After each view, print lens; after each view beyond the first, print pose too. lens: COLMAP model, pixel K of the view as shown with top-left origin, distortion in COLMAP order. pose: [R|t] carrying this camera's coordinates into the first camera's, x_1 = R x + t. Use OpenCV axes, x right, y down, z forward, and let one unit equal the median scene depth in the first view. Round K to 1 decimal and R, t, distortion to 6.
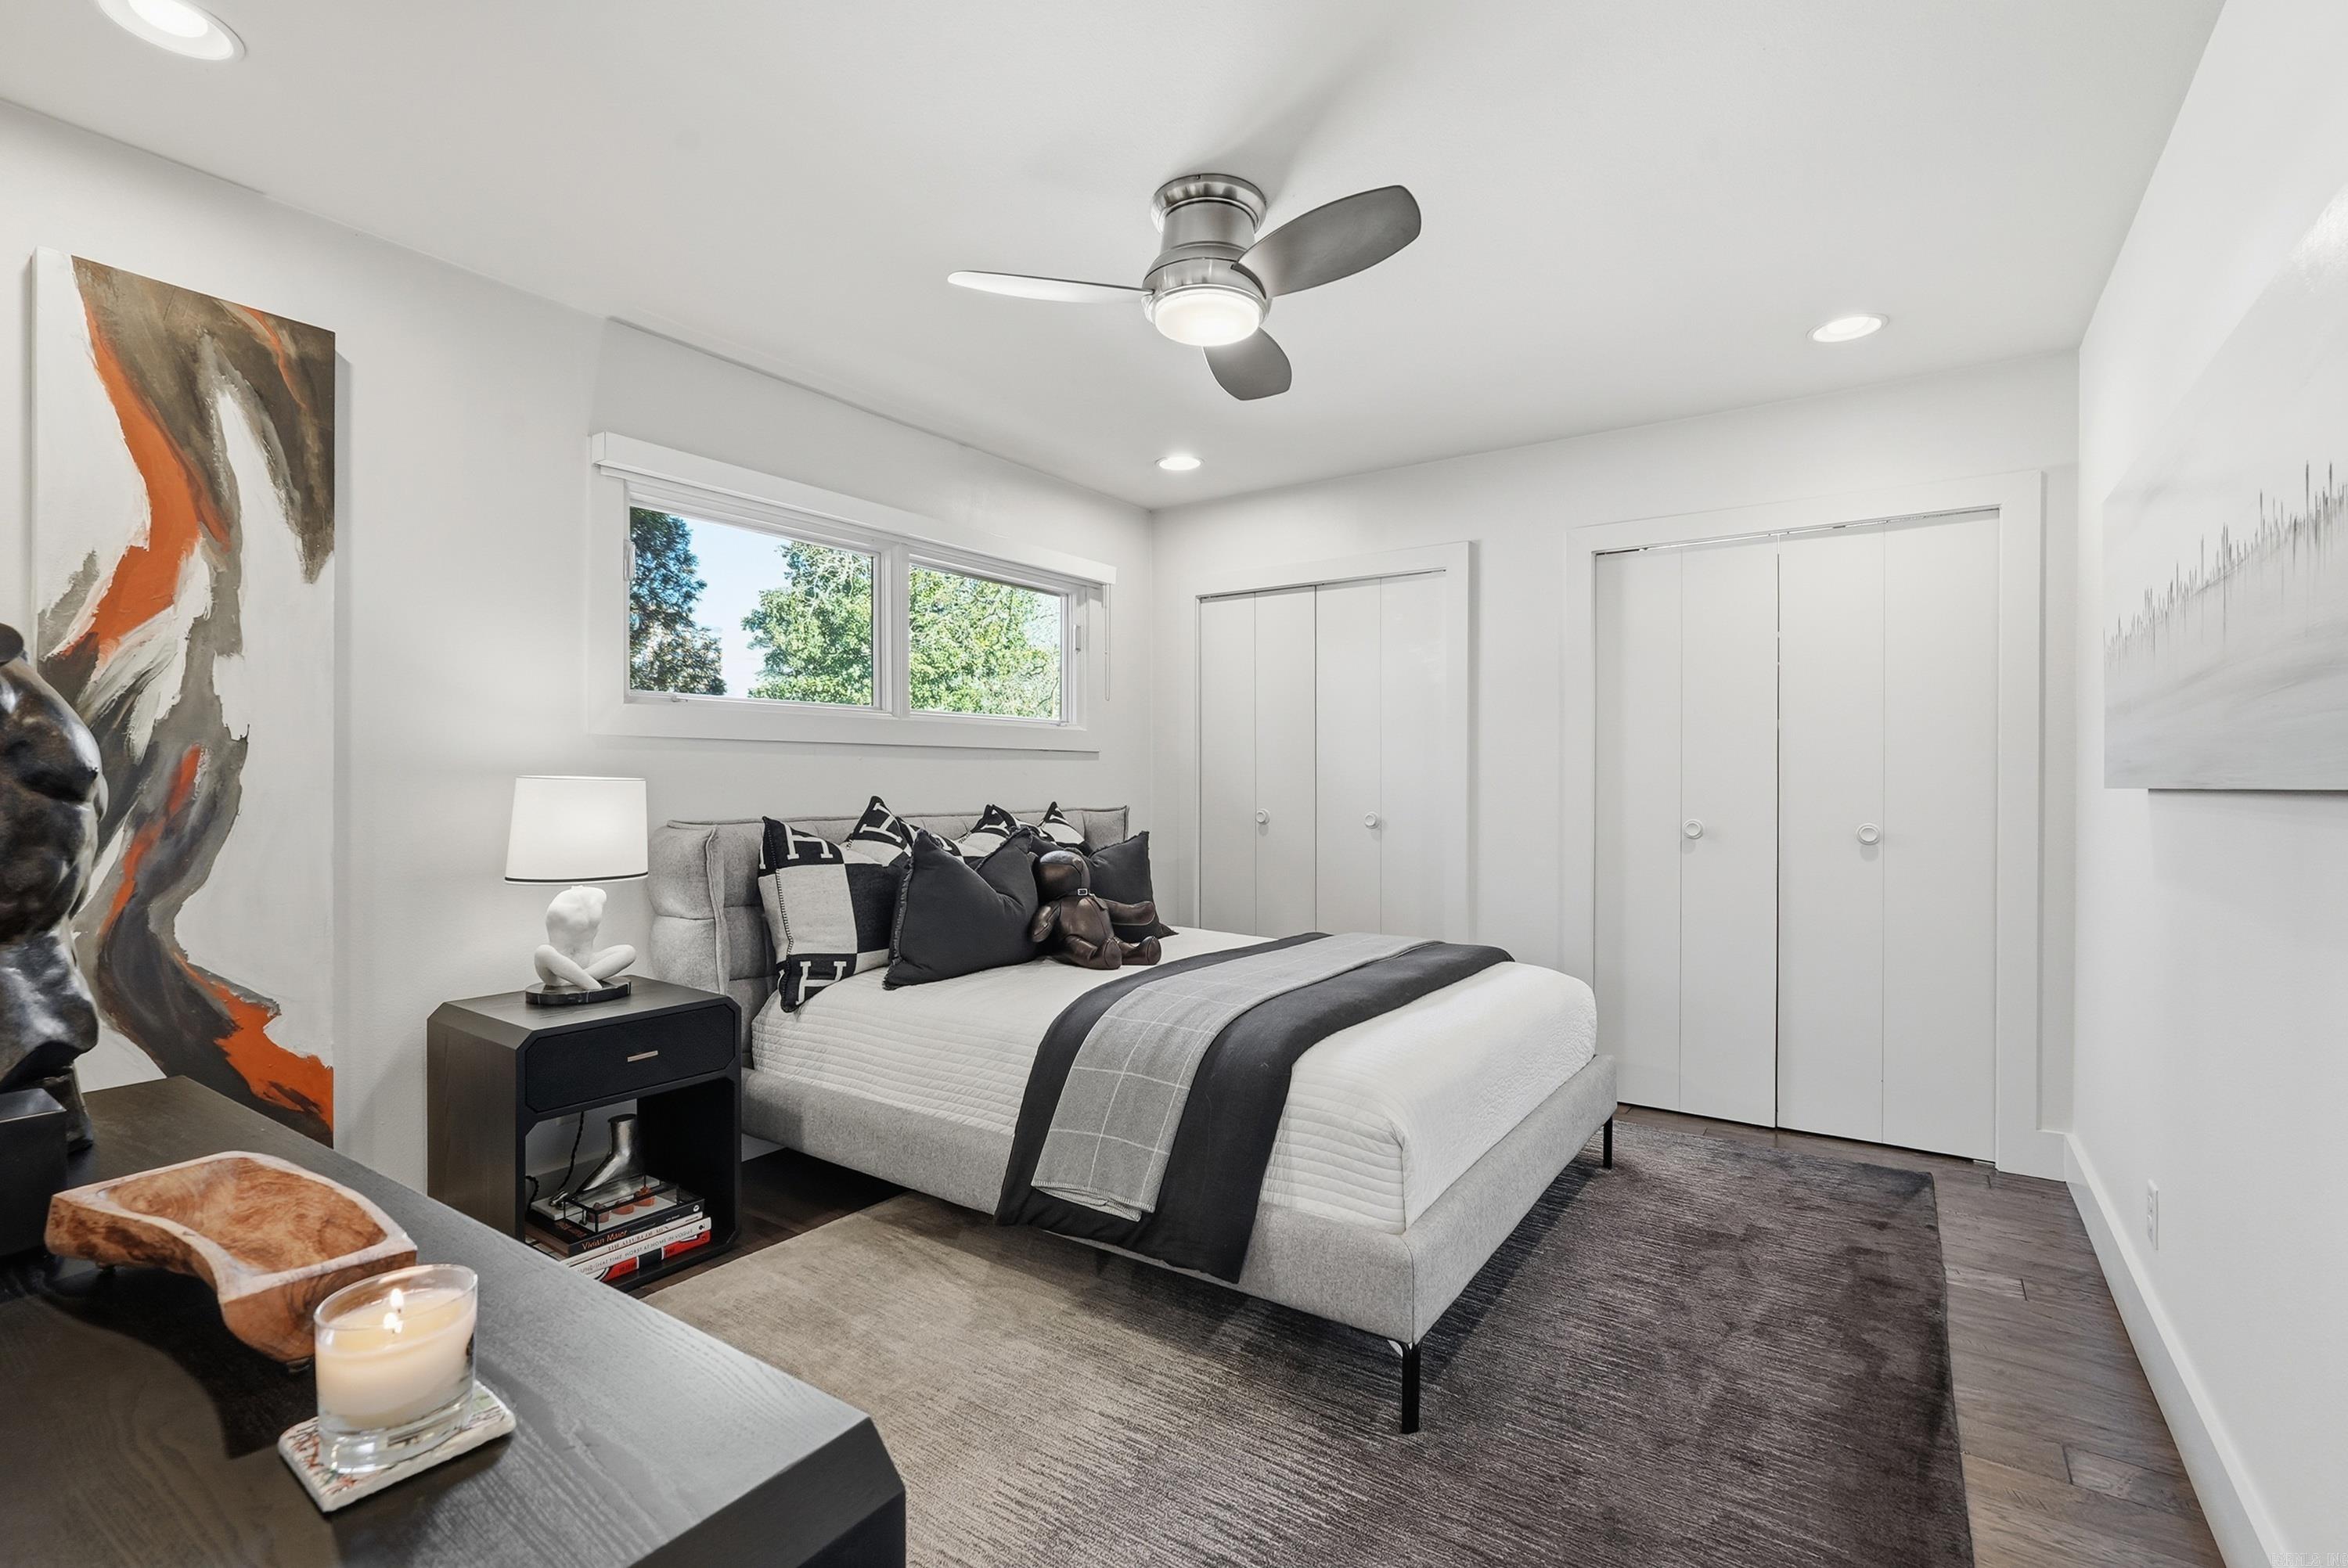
lens RADIAL K [[1045.3, 0, 1177.7], [0, 1045.3, 777.2], [0, 0, 1]] dist [-0.015648, 0.007424]
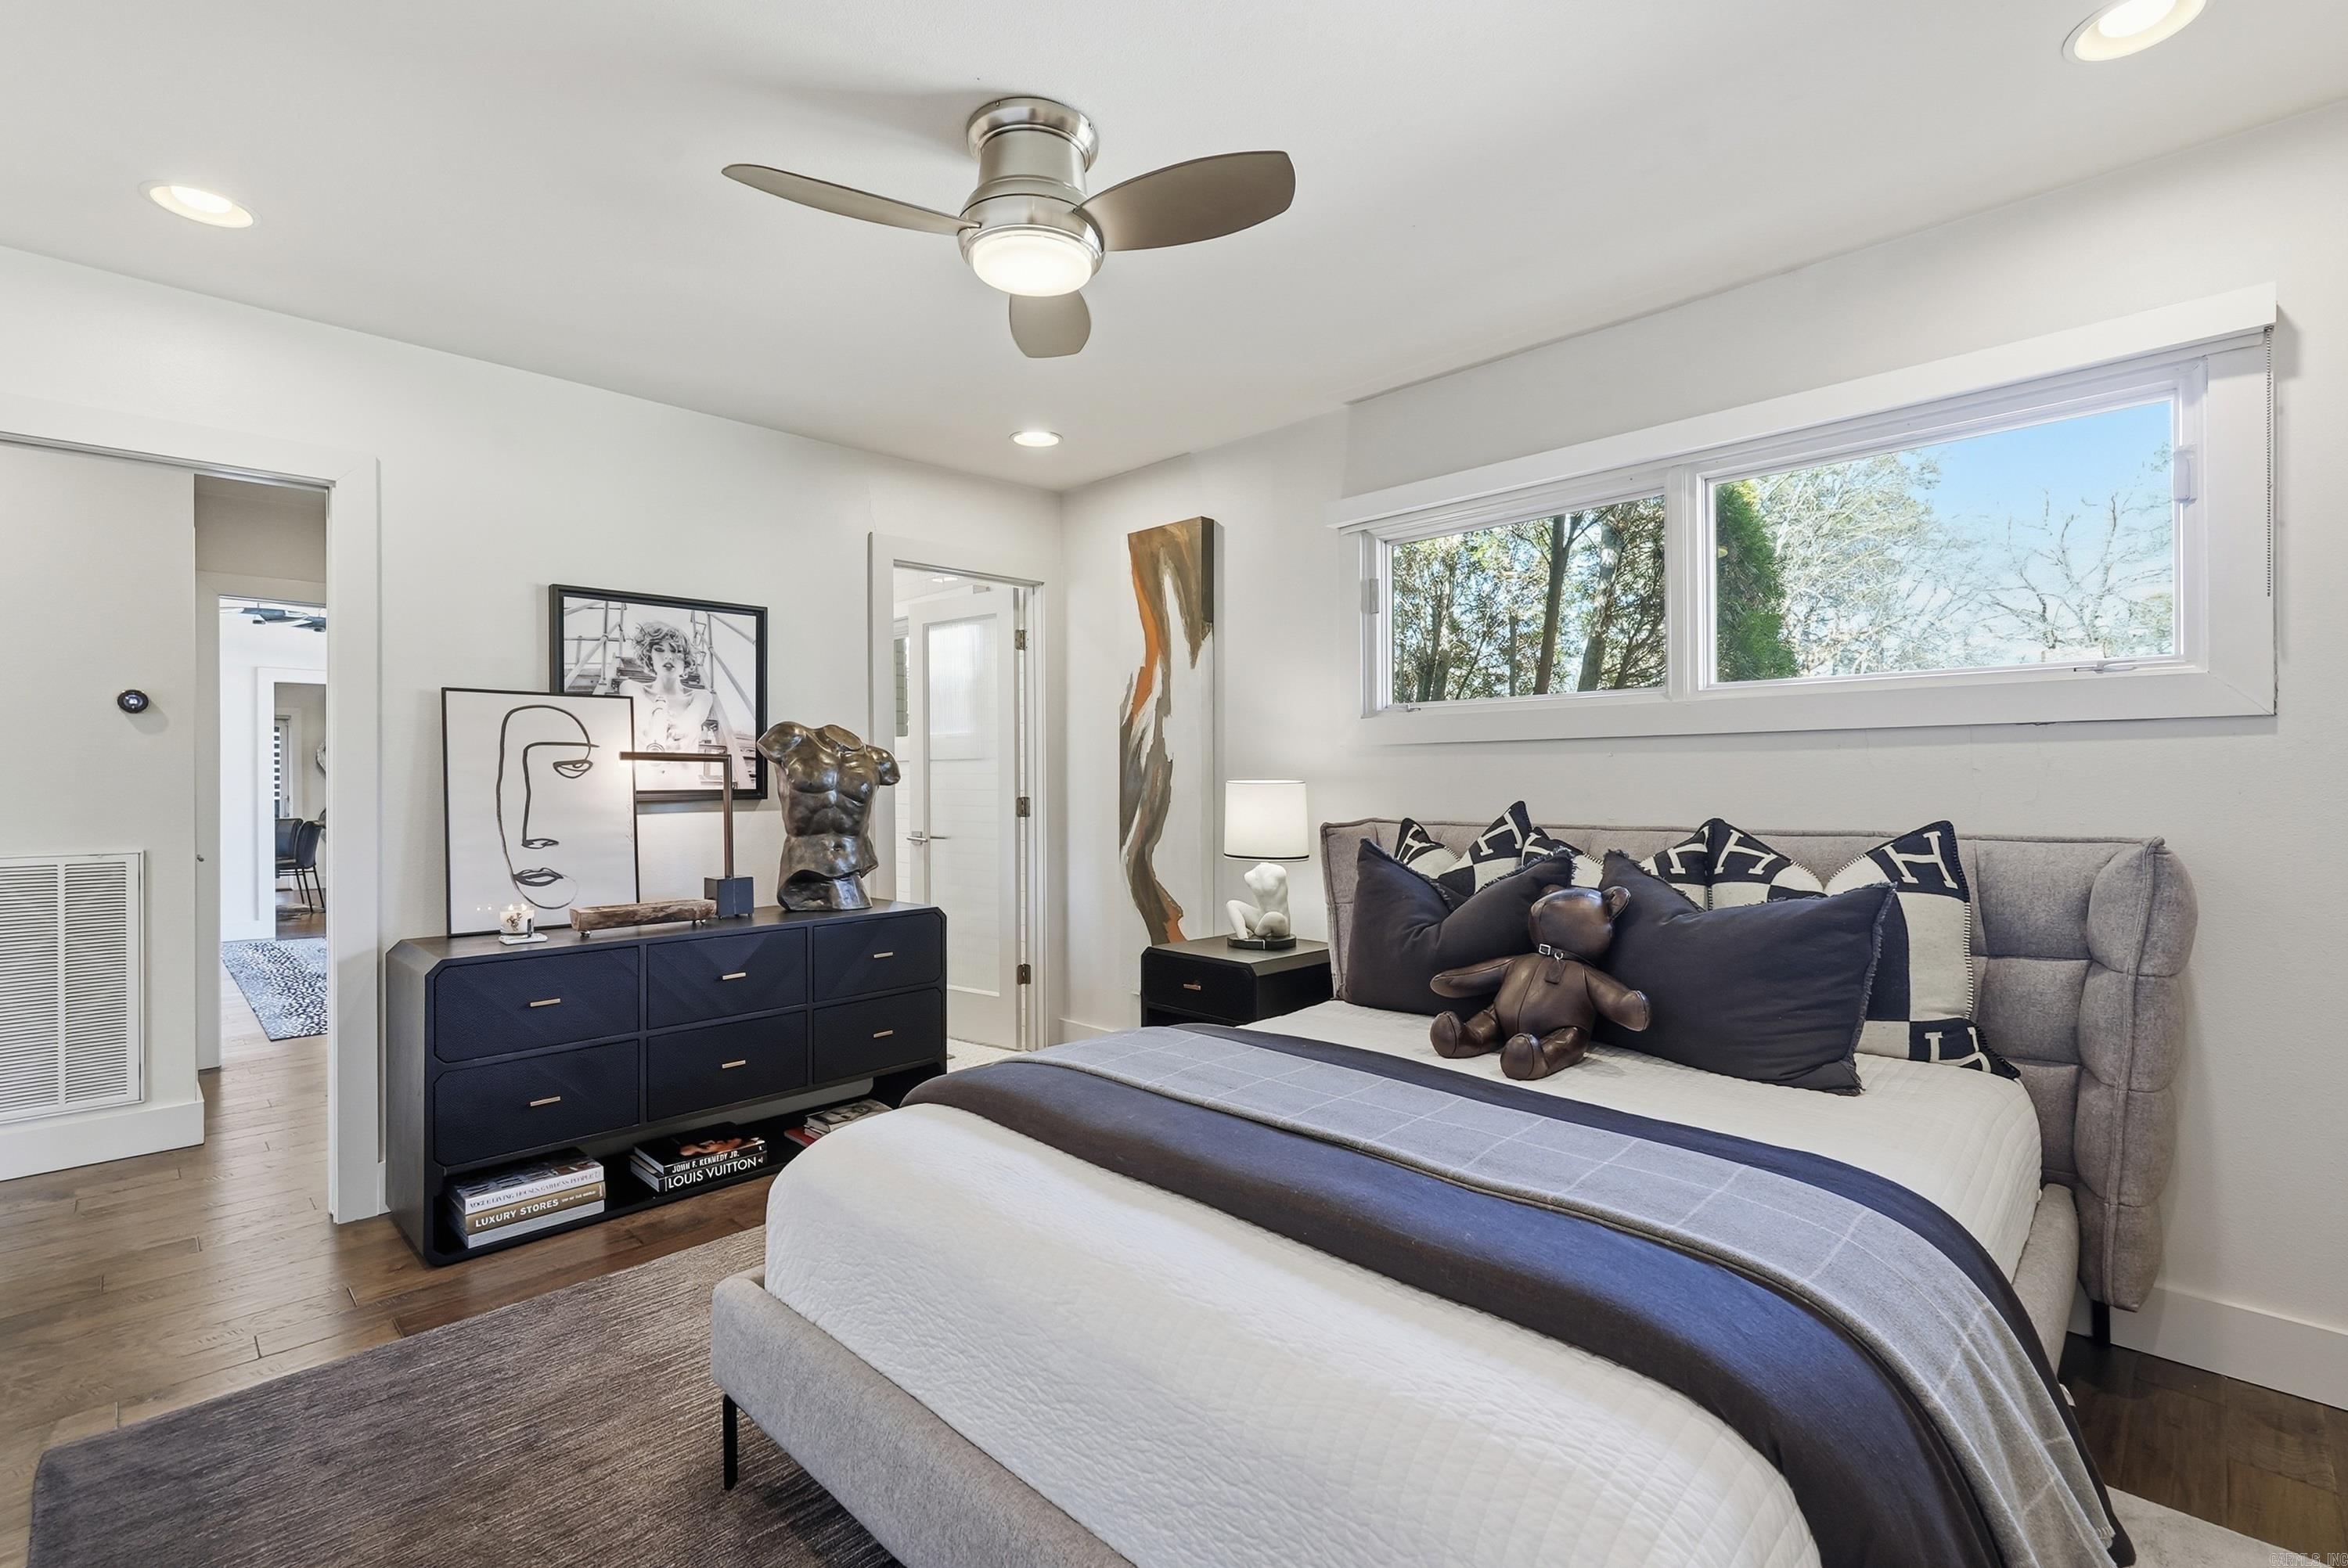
lens RADIAL K [[1045.3, 0, 1177.7], [0, 1045.3, 777.2], [0, 0, 1]] dist [-0.015648, 0.007424]
pose [[-0.161075, -0.002830, -0.986938, 0.912641], [0.009828, 0.999942, -0.004471, -0.000054], [0.986893, -0.010419, -0.161037, 1.311089]]
